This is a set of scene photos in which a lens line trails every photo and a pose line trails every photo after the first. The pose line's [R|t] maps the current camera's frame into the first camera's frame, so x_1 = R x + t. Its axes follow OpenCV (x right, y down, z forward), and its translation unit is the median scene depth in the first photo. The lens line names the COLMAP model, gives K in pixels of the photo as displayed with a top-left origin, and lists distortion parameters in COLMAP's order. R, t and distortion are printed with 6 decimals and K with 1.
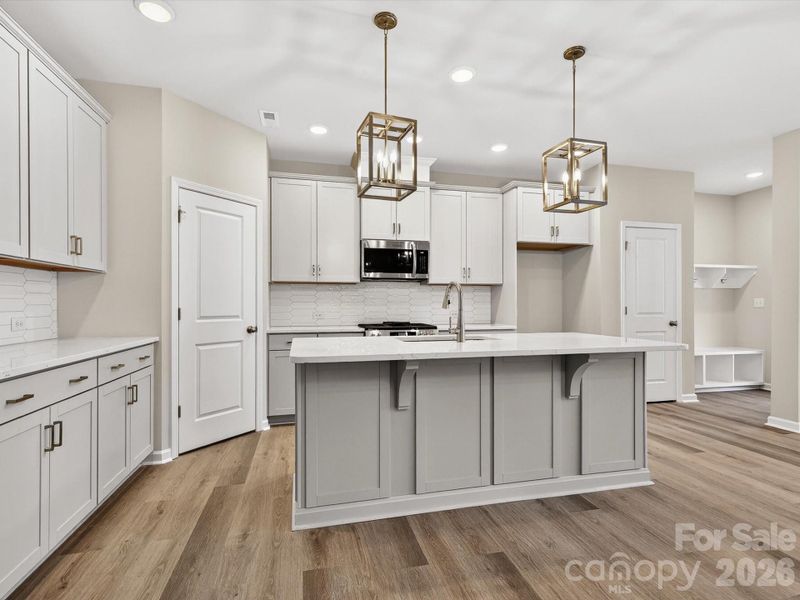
lens RADIAL K [[396.3, 0, 394.6], [0, 396.3, 301.4], [0, 0, 1]] dist [0.004916, -0.001382]
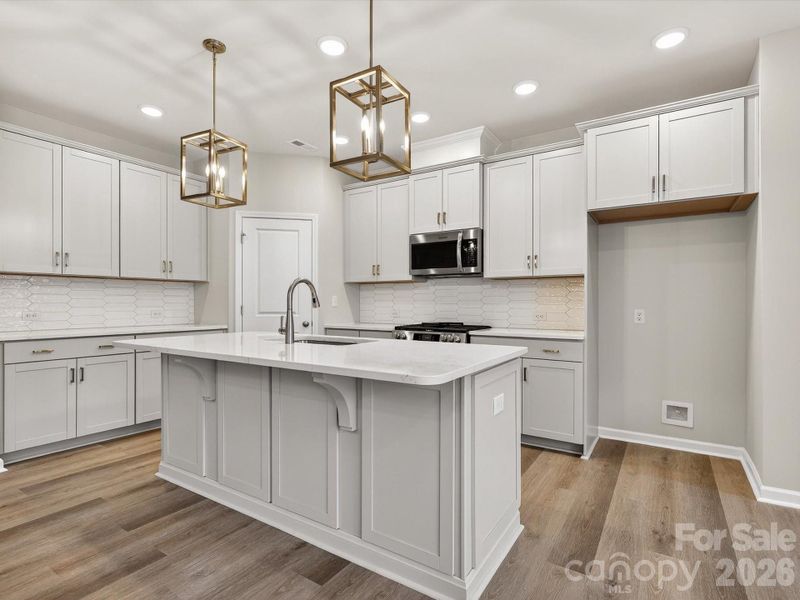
lens RADIAL K [[401.7, 0, 399.2], [0, 401.7, 298.2], [0, 0, 1]] dist [0.005367, 0.004471]
pose [[0.694506, -0.005129, -0.719468, 0.836532], [0.003586, 0.999987, -0.003668, -0.001699], [0.719478, -0.000033, 0.694516, 0.428193]]
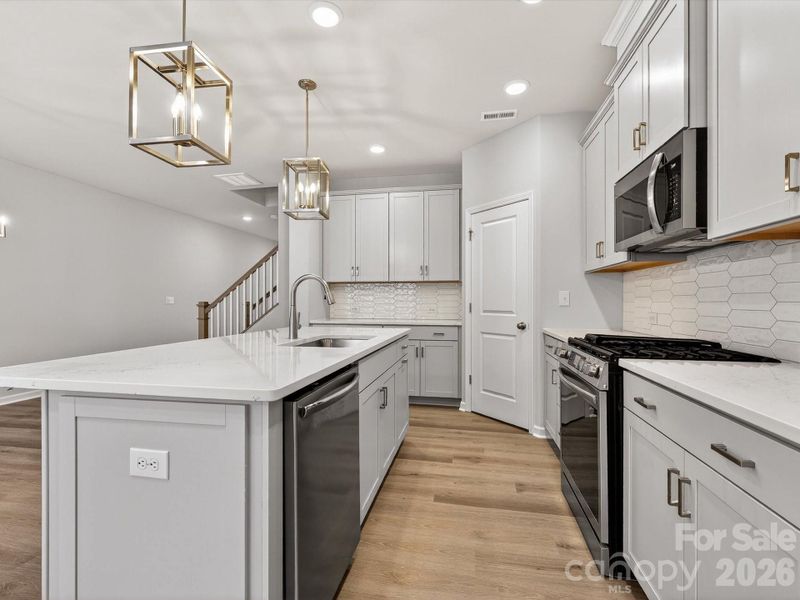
lens RADIAL K [[369.5, 0, 405.7], [0, 369.5, 298.7], [0, 0, 1]] dist [-0.006320, -0.000475]
pose [[-0.385651, -0.001948, -0.922643, 0.715707], [0.010519, 0.999923, -0.006508, 0.006828], [0.922585, -0.012215, -0.385601, 1.289618]]
